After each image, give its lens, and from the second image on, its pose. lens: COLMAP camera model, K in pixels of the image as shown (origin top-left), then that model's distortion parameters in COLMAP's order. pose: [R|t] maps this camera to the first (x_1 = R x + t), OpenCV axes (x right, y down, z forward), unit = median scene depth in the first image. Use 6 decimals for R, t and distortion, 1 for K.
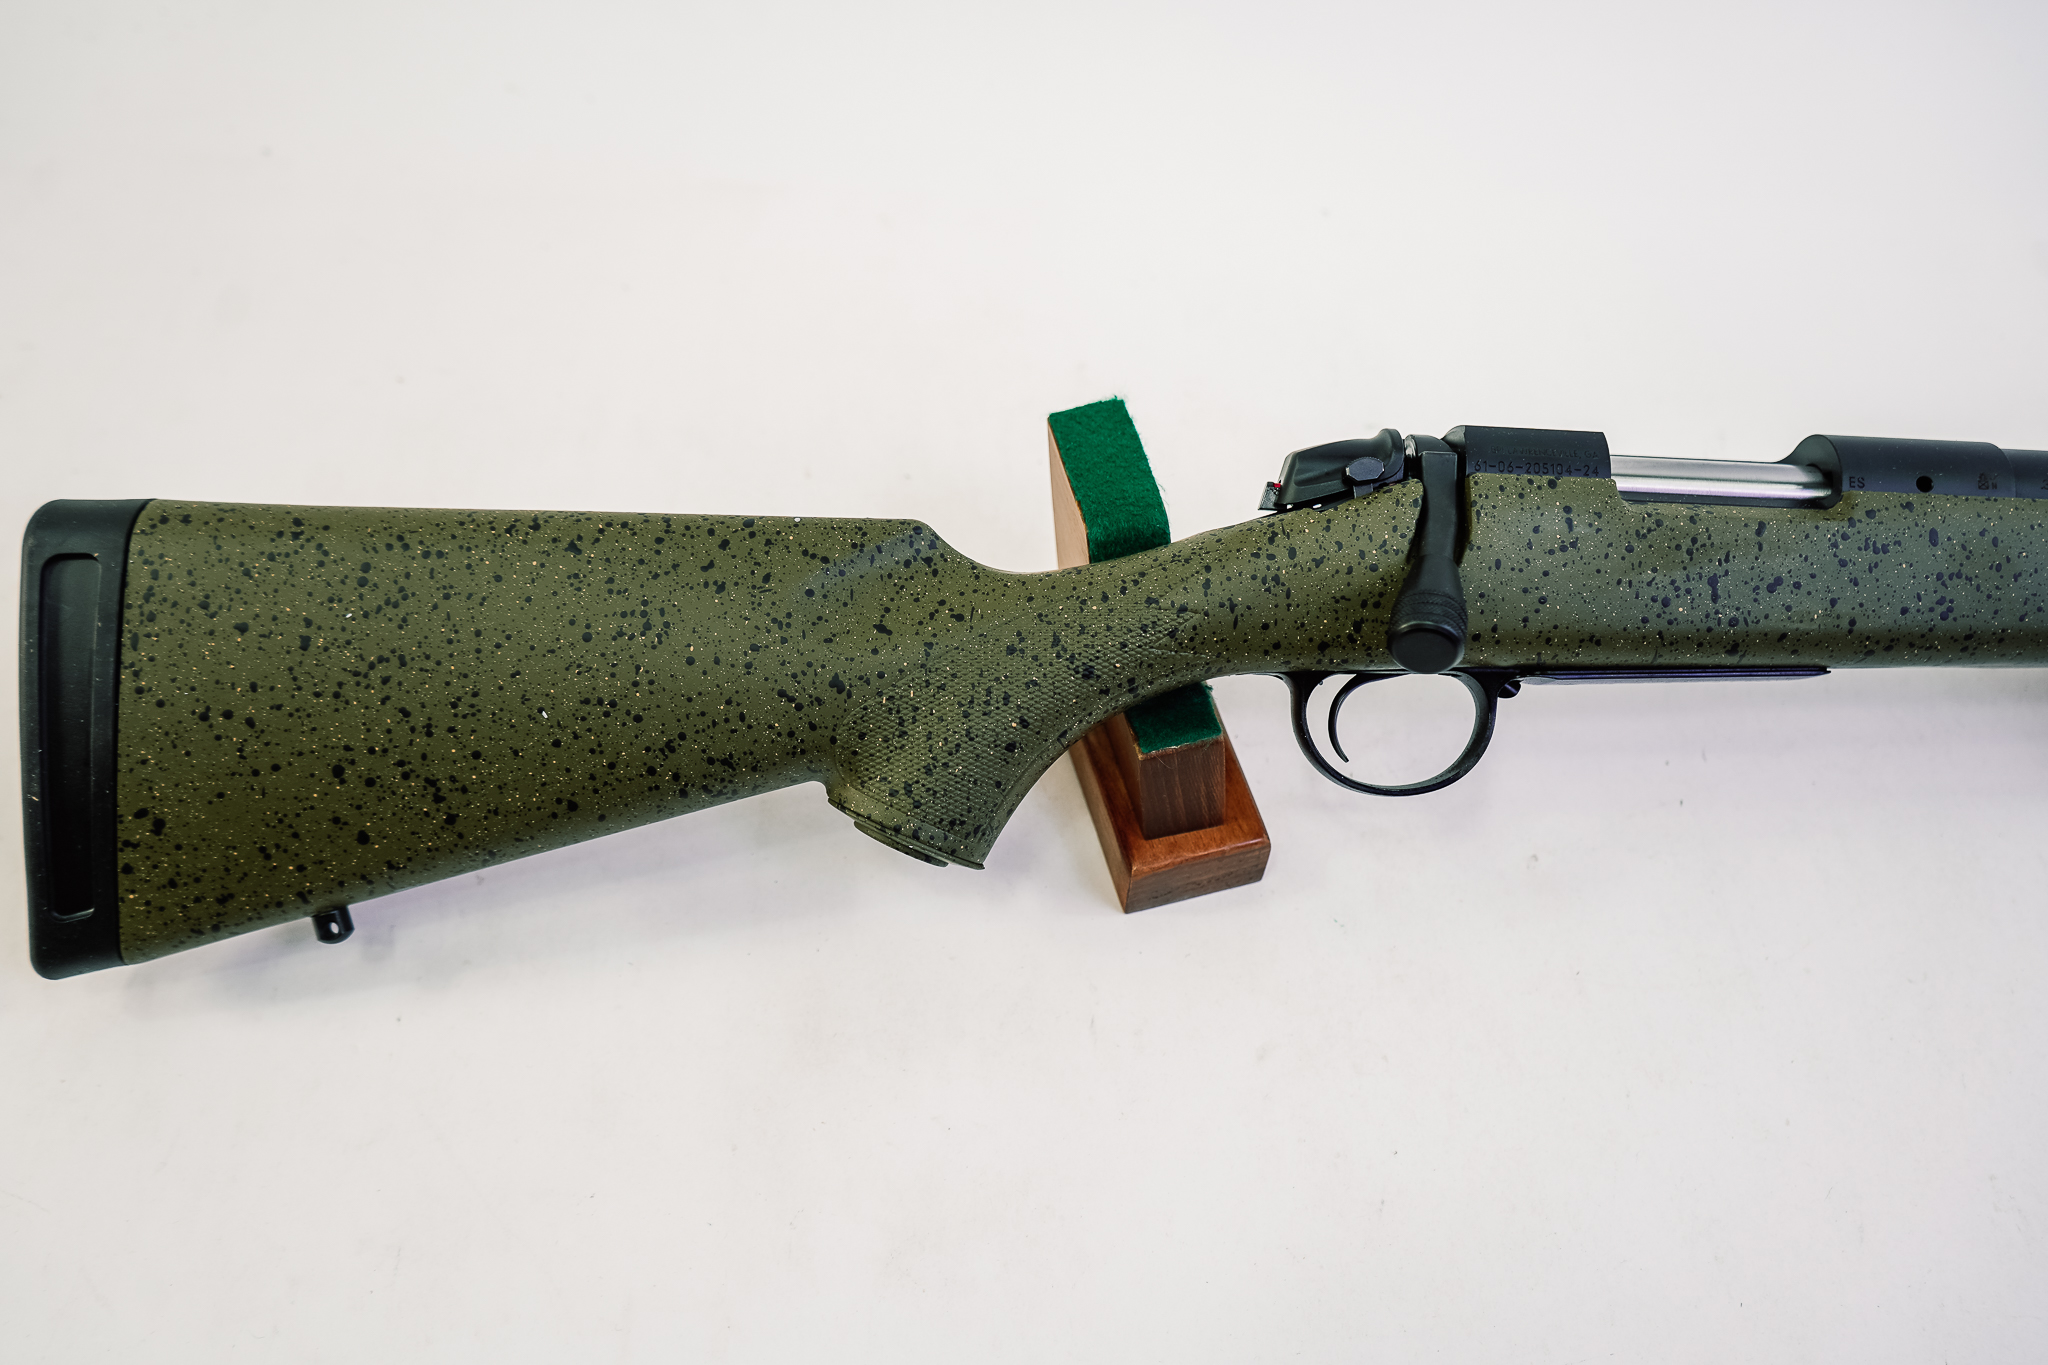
lens RADIAL K [[1642.6, 0, 1024.0], [0, 1642.6, 682.5], [0, 0, 1]] dist [-0.019798, 0.008596]
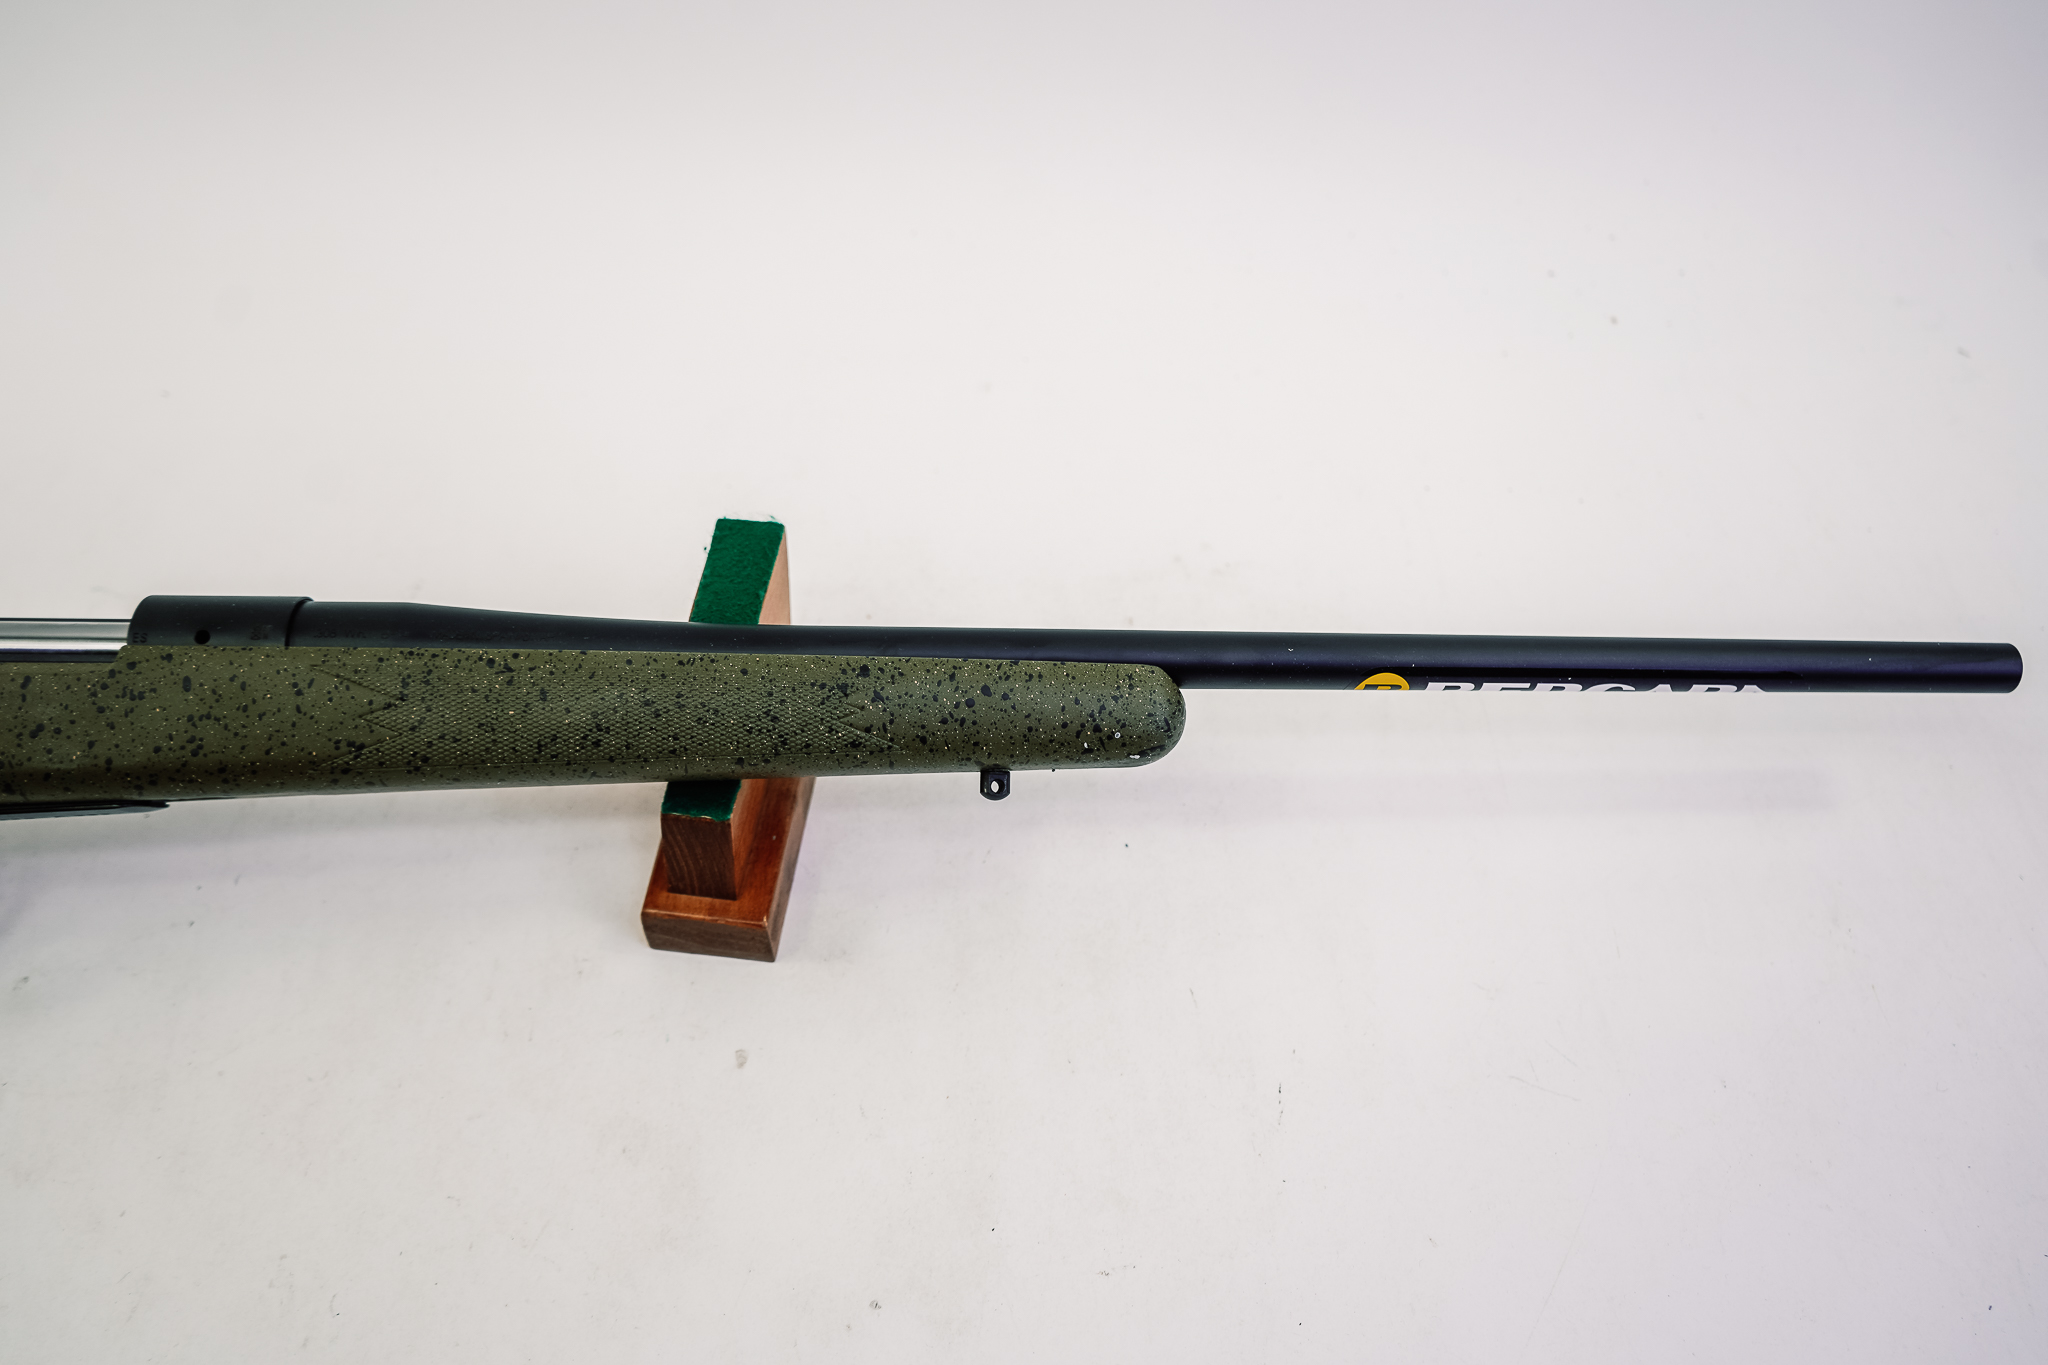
lens RADIAL K [[1642.6, 0, 1024.0], [0, 1642.6, 682.5], [0, 0, 1]] dist [-0.019798, 0.008596]
pose [[0.998871, -0.035225, 0.031889, 1.105186], [0.037558, 0.996417, -0.075784, 0.018434], [-0.029105, 0.076896, 0.996614, -0.154169]]
